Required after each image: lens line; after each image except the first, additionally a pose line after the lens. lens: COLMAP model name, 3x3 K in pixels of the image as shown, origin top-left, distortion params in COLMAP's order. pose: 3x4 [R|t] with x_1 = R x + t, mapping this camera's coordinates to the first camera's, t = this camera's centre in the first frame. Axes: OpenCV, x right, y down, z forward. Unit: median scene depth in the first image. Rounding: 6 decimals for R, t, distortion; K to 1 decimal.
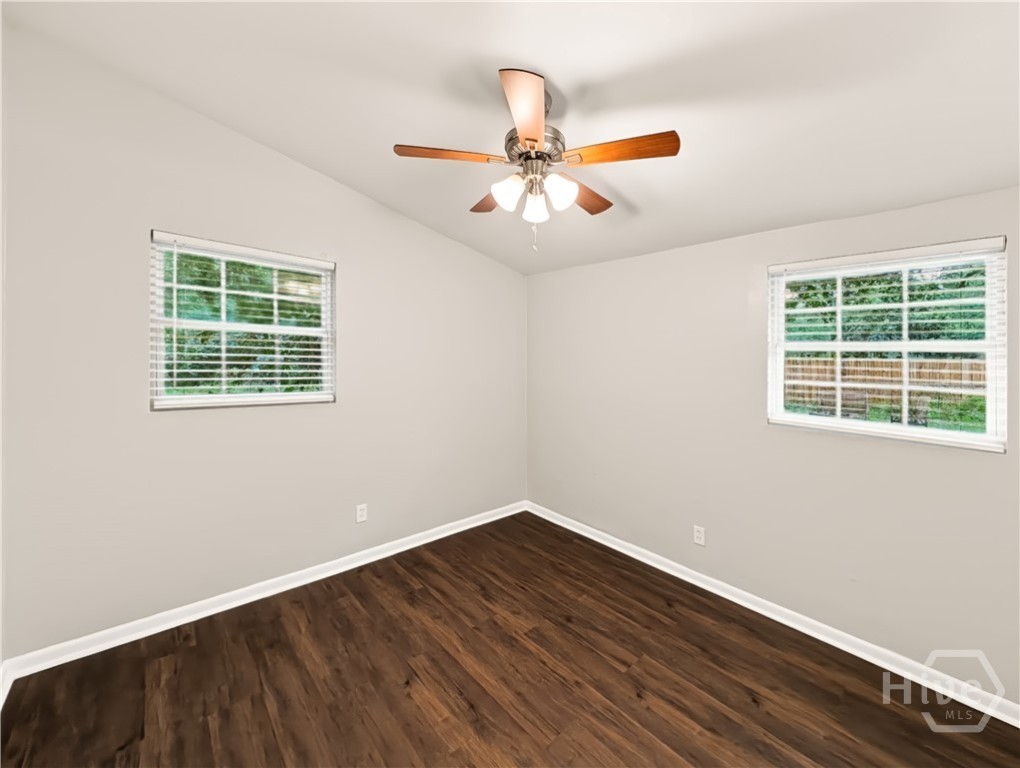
lens RADIAL K [[397.8, 0, 510.0], [0, 397.8, 384.0], [0, 0, 1]] dist [0.000228, 0.000012]
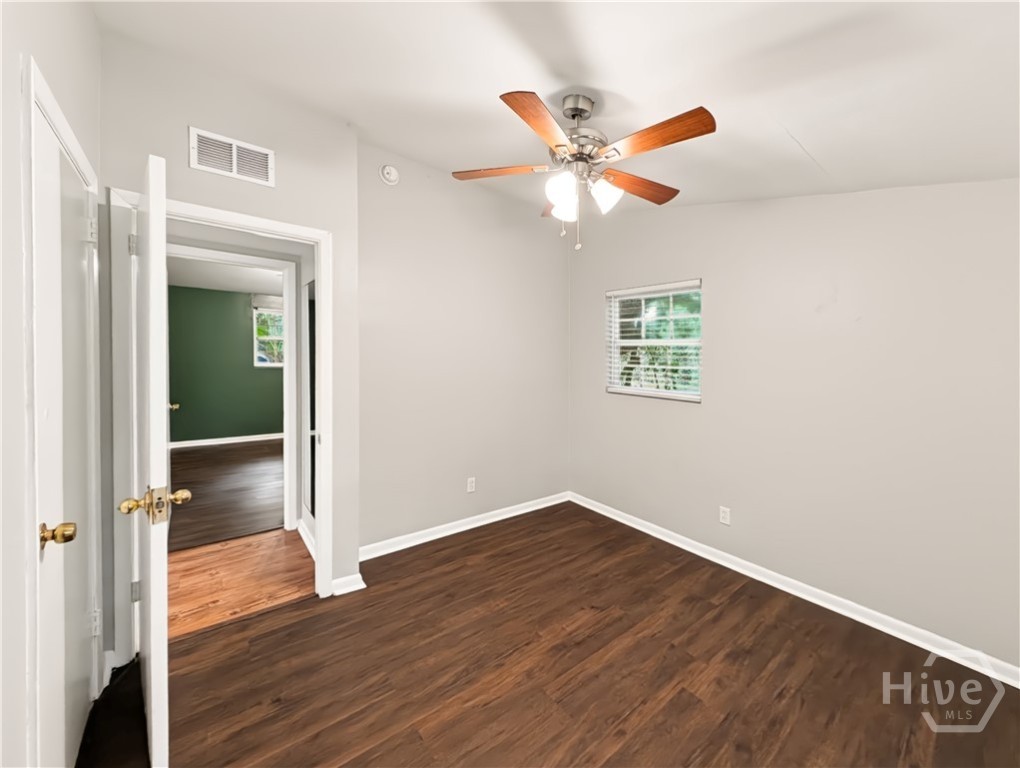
lens RADIAL K [[397.8, 0, 510.0], [0, 397.8, 384.0], [0, 0, 1]] dist [0.000228, 0.000012]
pose [[-0.064515, 0.051107, -0.996607, 0.884338], [-0.110421, 0.992190, 0.058028, 0.007647], [0.991789, 0.113790, -0.058368, 0.665926]]
